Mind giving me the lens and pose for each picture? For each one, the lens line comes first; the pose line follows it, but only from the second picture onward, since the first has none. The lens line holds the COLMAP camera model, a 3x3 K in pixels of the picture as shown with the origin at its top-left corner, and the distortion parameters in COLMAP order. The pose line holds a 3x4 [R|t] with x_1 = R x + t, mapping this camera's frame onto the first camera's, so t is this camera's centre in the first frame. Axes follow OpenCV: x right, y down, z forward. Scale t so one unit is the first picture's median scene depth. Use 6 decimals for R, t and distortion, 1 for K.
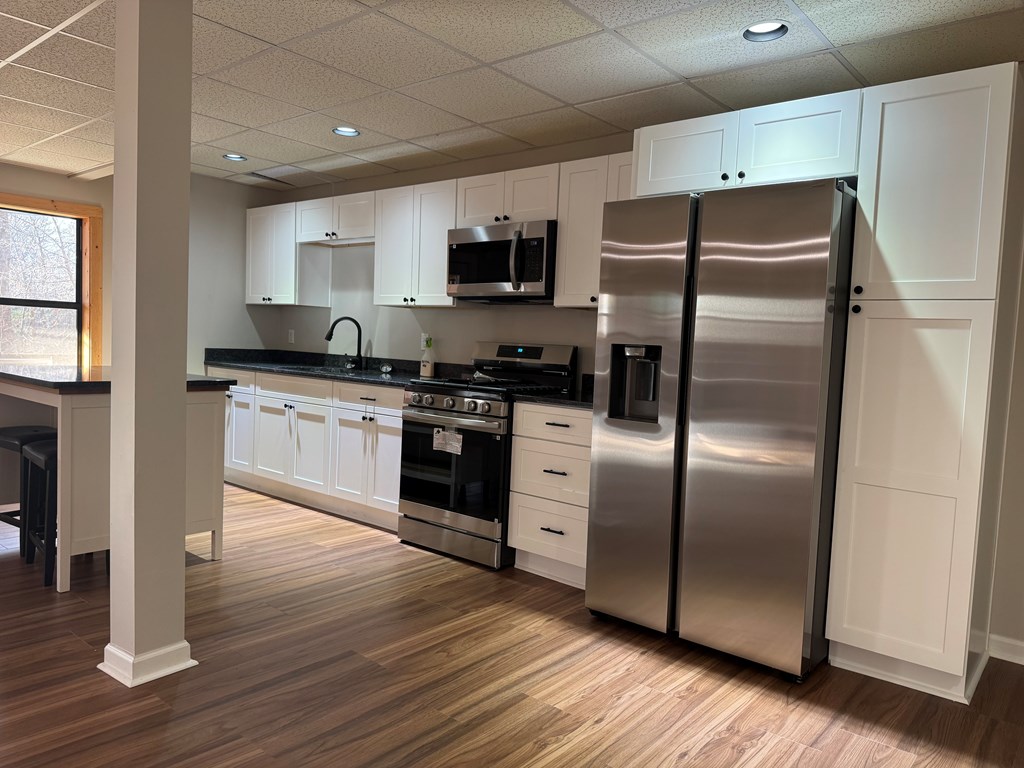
lens RADIAL K [[727.1, 0, 516.9], [0, 727.1, 382.9], [0, 0, 1]] dist [0.007505, -0.002921]
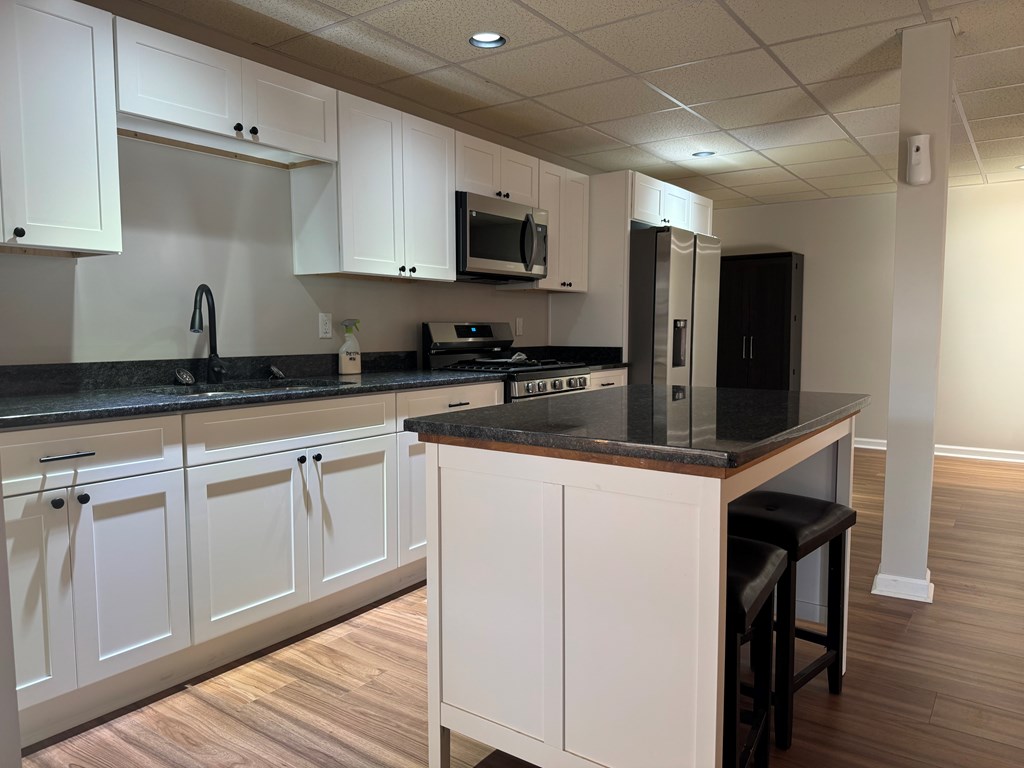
lens RADIAL K [[727.1, 0, 517.3], [0, 727.1, 386.0], [0, 0, 1]] dist [0.007505, -0.002921]
pose [[-0.080812, -0.123668, 0.989028, -0.896479], [0.057063, 0.990071, 0.128461, -0.084486], [-0.995095, 0.066818, -0.072953, 0.939140]]
